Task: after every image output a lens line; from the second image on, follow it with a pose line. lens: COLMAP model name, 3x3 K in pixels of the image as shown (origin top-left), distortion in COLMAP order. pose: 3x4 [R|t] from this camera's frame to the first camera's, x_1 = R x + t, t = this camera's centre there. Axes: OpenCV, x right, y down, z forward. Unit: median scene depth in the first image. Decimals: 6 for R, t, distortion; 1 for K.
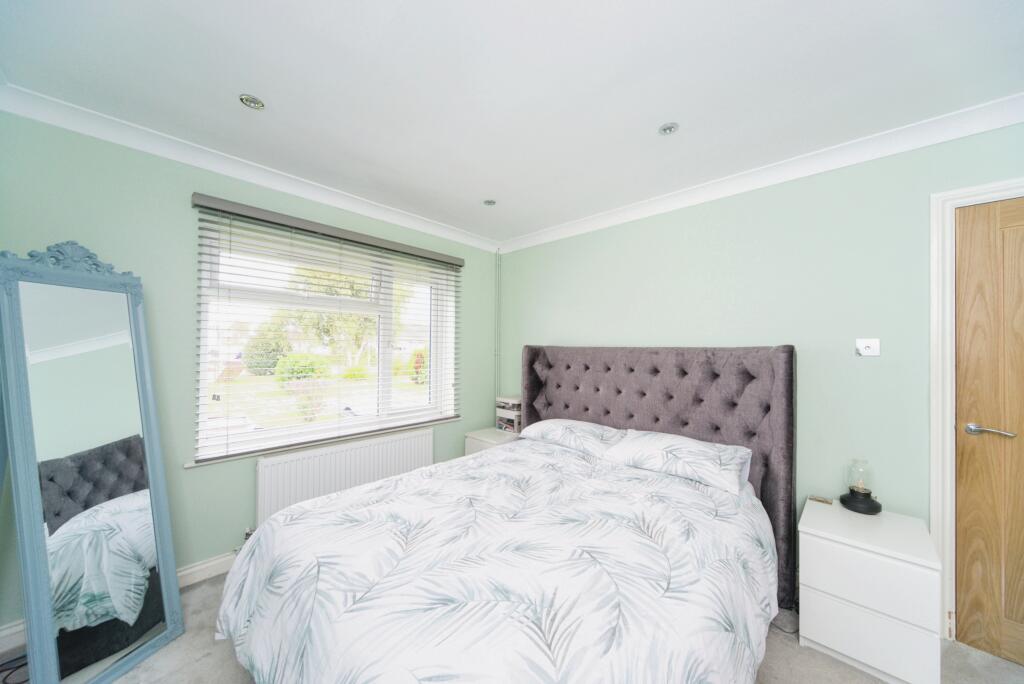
lens RADIAL K [[348.8, 0, 511.4], [0, 348.8, 350.2], [0, 0, 1]] dist [-0.000291, -0.000104]
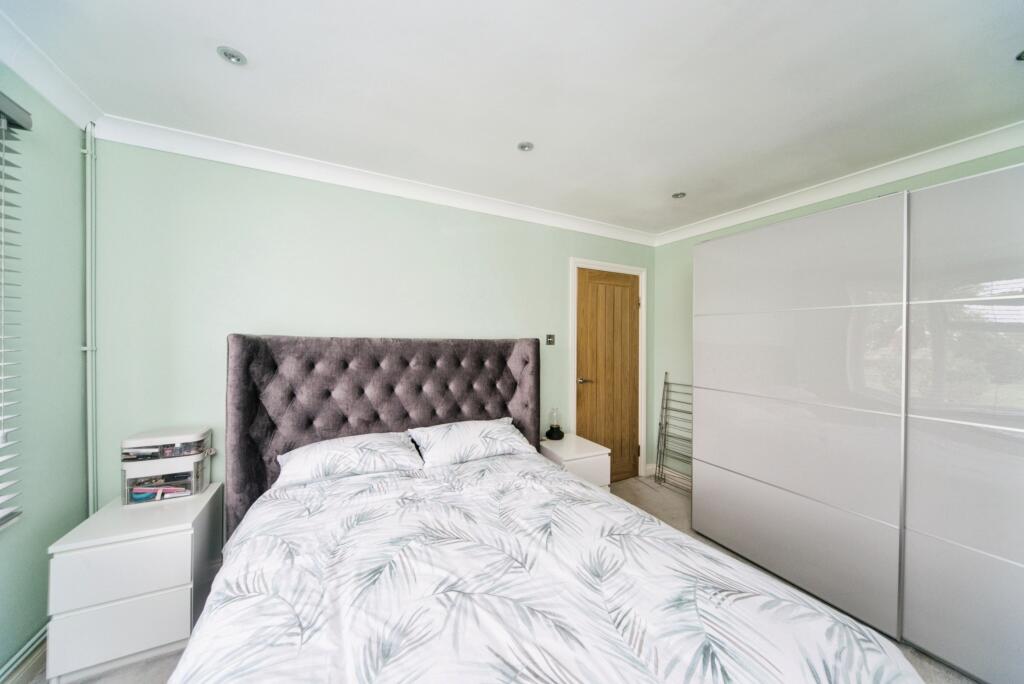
lens RADIAL K [[351.4, 0, 512.0], [0, 351.4, 342.0], [0, 0, 1]] dist [0.000871, 0.000000]
pose [[0.318703, -0.014035, 0.947751, -0.490525], [-0.009111, 0.999799, 0.017870, -0.020831], [-0.947811, -0.014330, 0.318511, 0.512920]]
